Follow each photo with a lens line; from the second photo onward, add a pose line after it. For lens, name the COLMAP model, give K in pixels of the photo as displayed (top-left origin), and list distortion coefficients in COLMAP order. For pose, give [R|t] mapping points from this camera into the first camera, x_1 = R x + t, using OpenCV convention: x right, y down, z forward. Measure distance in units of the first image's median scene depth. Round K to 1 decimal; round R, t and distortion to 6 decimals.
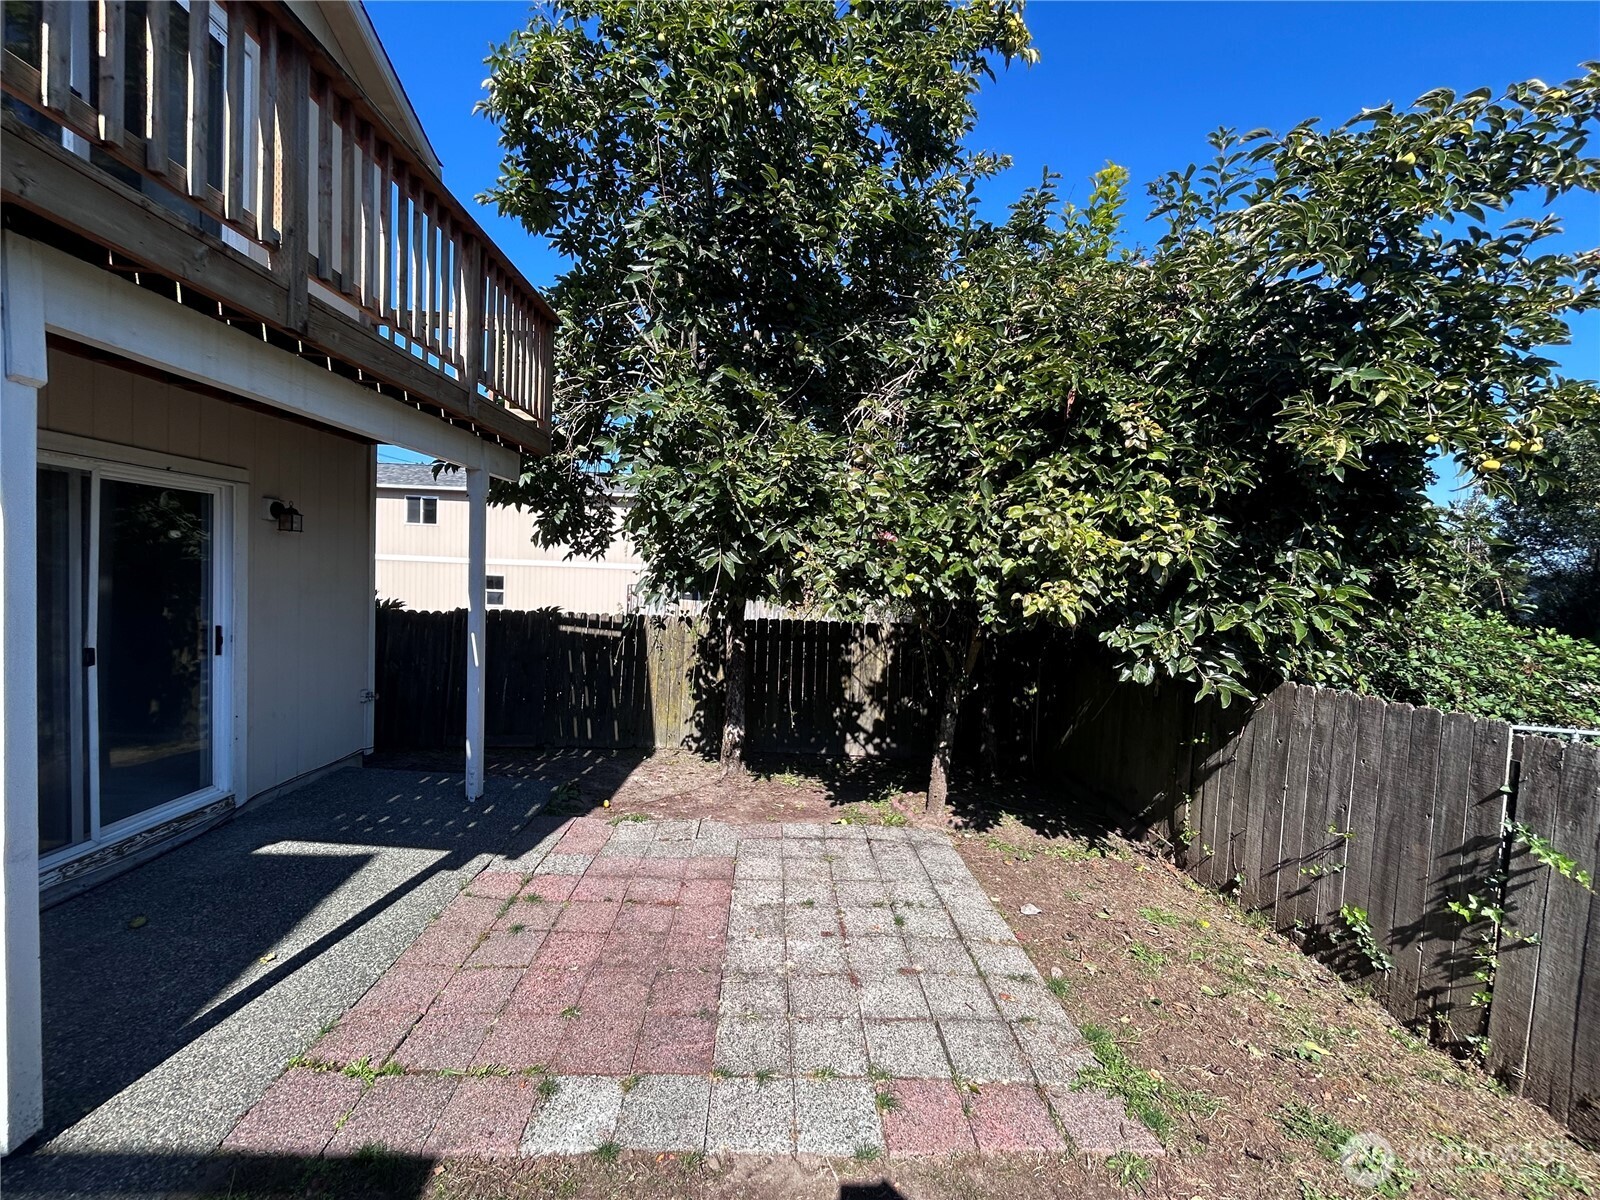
lens RADIAL K [[646.0, 0, 791.4], [0, 646.0, 600.4], [0, 0, 1]] dist [0.000585, 0.000302]
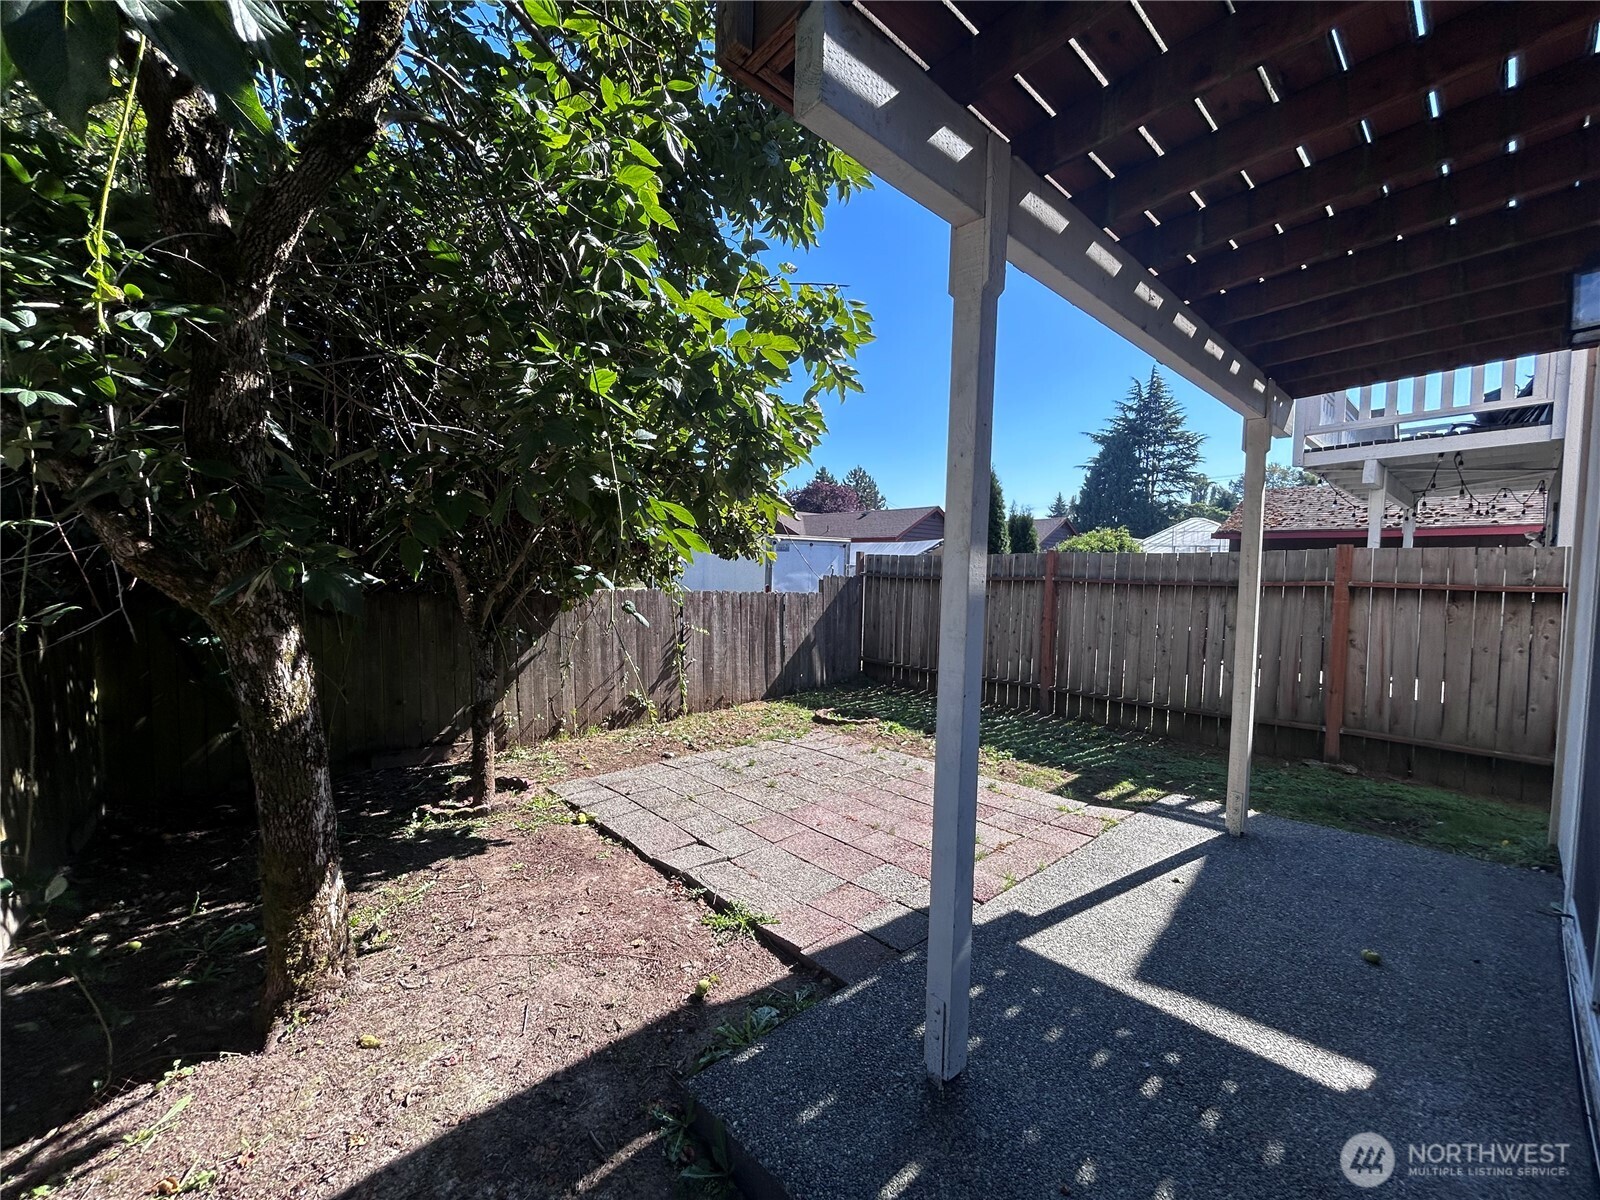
lens RADIAL K [[646.0, 0, 800.9], [0, 646.0, 598.8], [0, 0, 1]] dist [0.000585, 0.000302]
pose [[-0.649037, -0.083763, 0.756131, -0.888096], [-0.018303, 0.995352, 0.094552, -0.024331], [-0.760537, 0.047528, -0.647553, 1.644468]]
